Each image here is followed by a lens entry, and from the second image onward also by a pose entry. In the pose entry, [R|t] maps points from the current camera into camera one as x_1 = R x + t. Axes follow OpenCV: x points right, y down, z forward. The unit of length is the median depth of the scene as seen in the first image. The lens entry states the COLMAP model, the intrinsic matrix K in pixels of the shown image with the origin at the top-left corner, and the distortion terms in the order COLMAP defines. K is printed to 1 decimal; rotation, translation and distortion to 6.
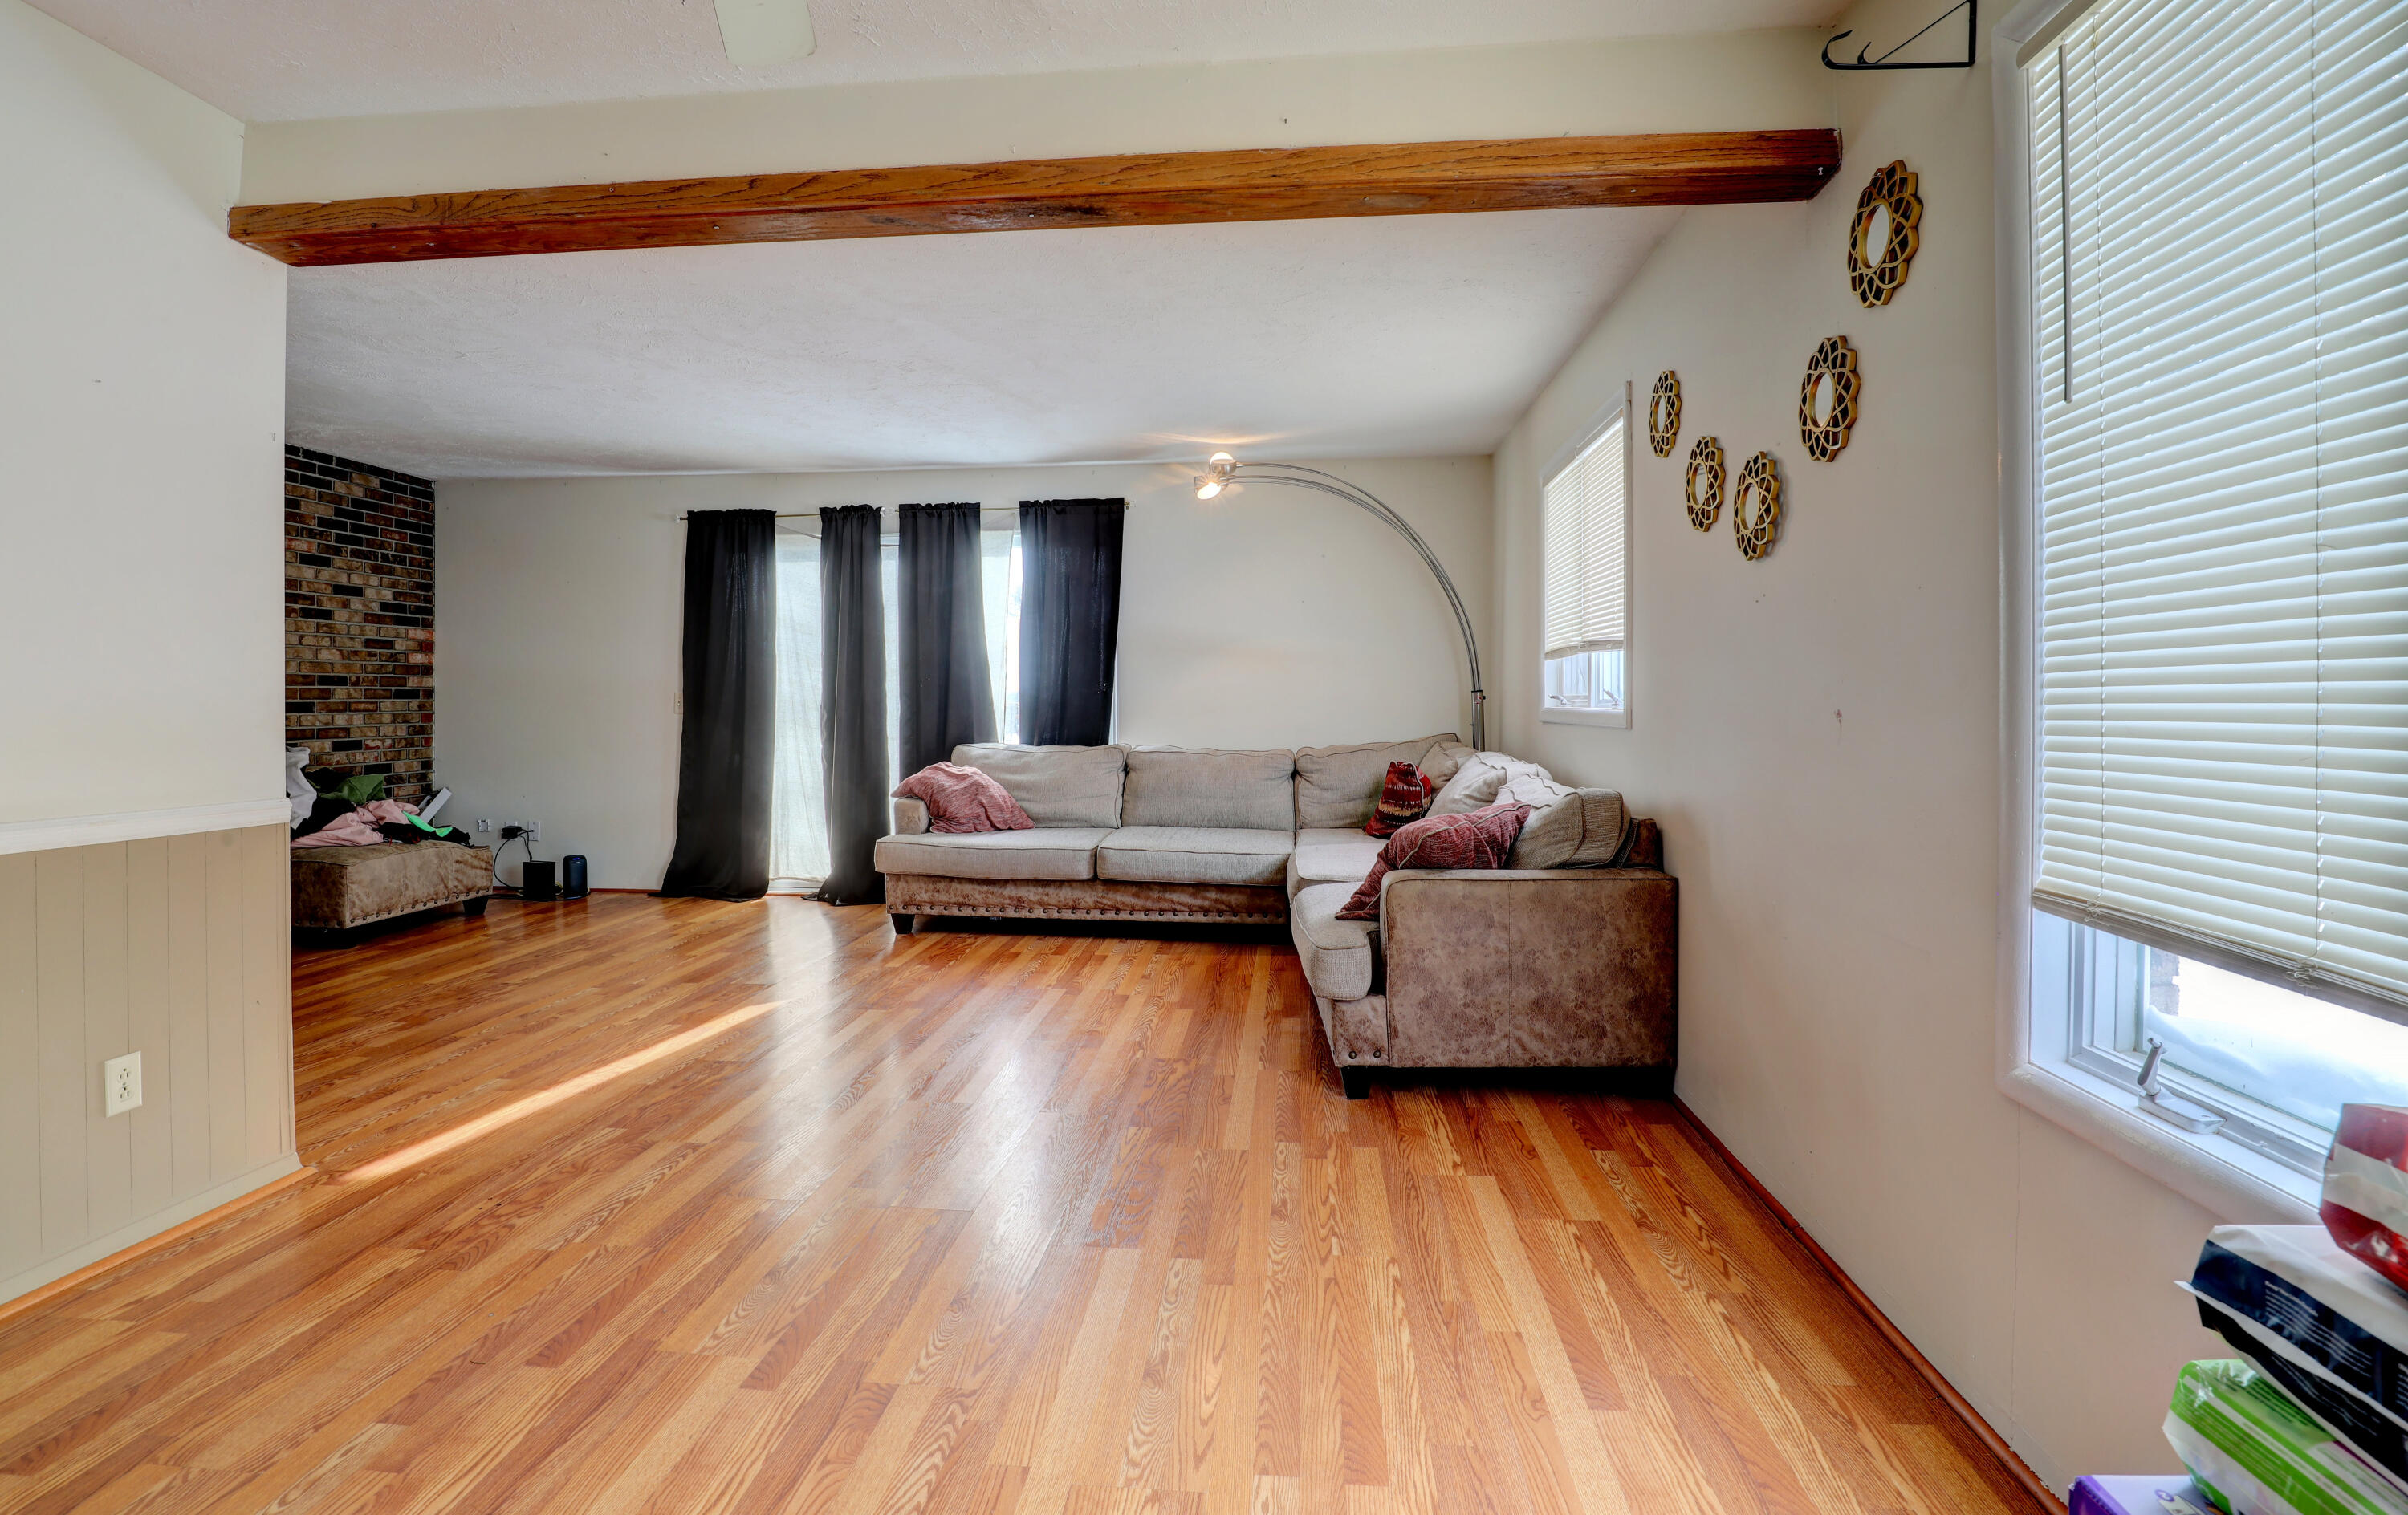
lens RADIAL K [[1154.4, 0, 1204.0], [0, 1154.4, 757.5], [0, 0, 1]] dist [-0.000571, -0.000061]
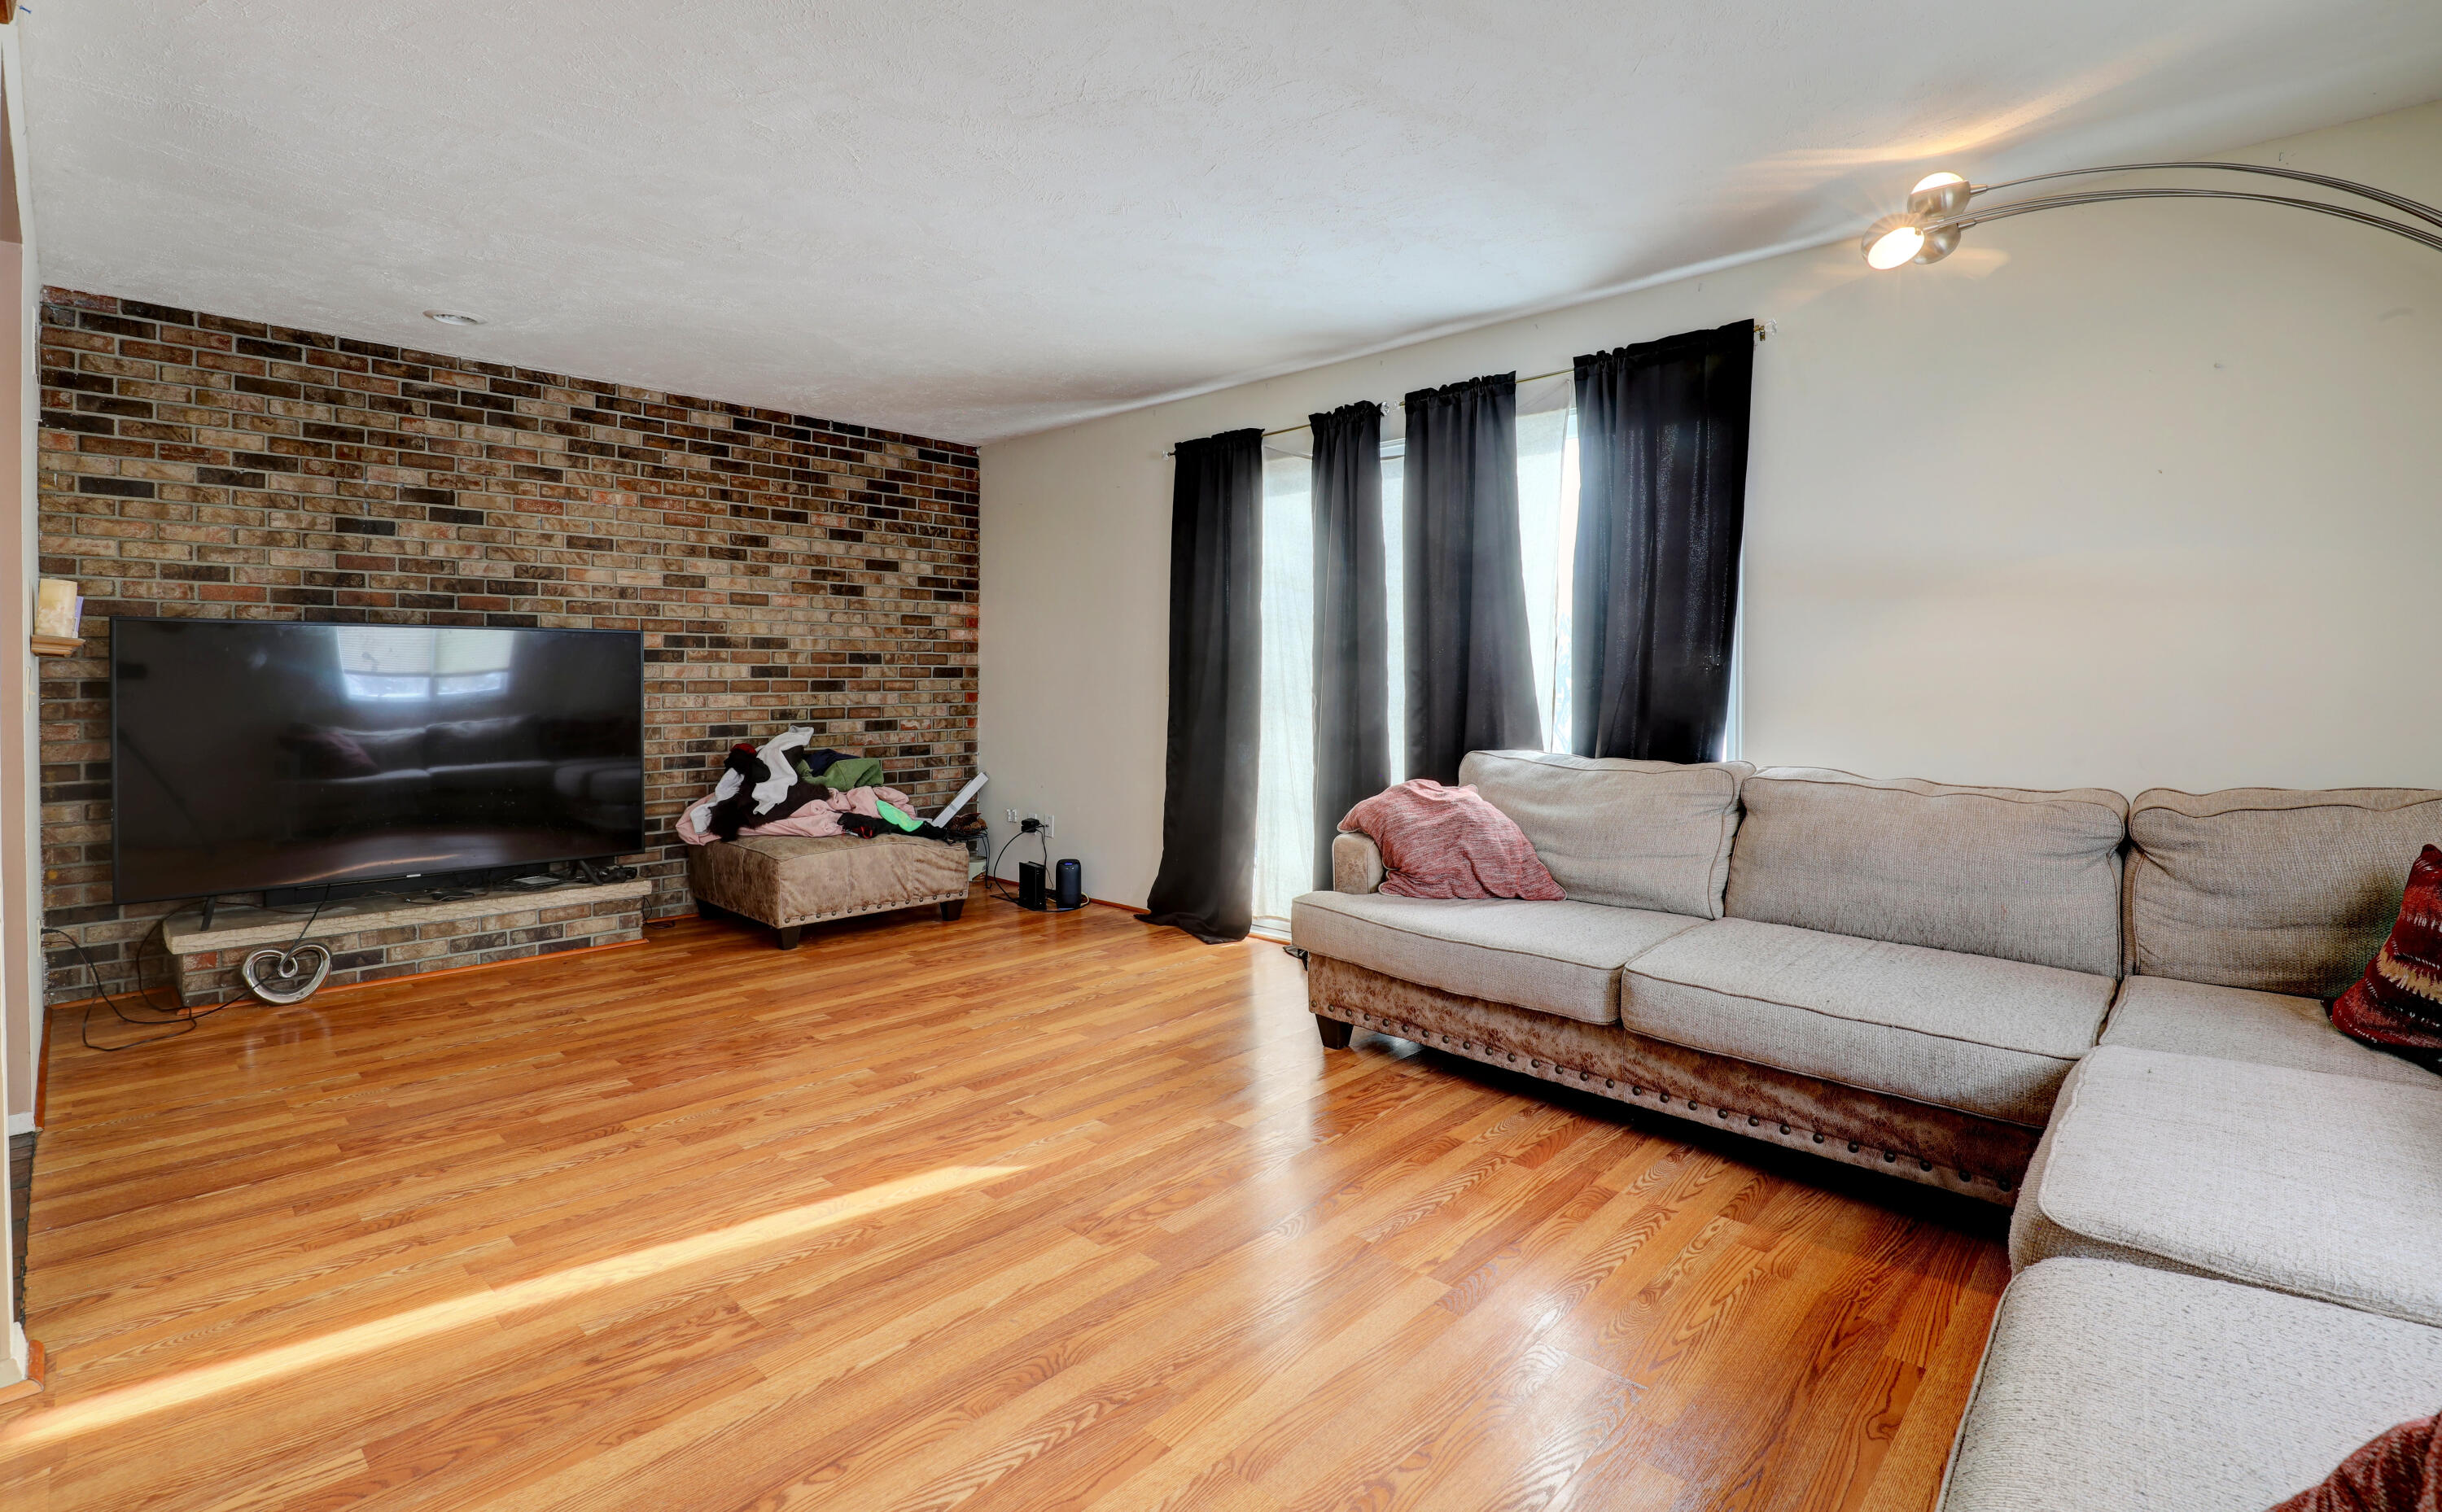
lens RADIAL K [[1127.1, 0, 1225.6], [0, 1127.1, 703.8], [0, 0, 1]] dist [-0.032287, 0.006151]
pose [[0.787931, 0.016550, -0.615541, 0.065760], [-0.034257, 0.999269, -0.016985, -0.022406], [0.614810, 0.034470, 0.787922, 0.433620]]
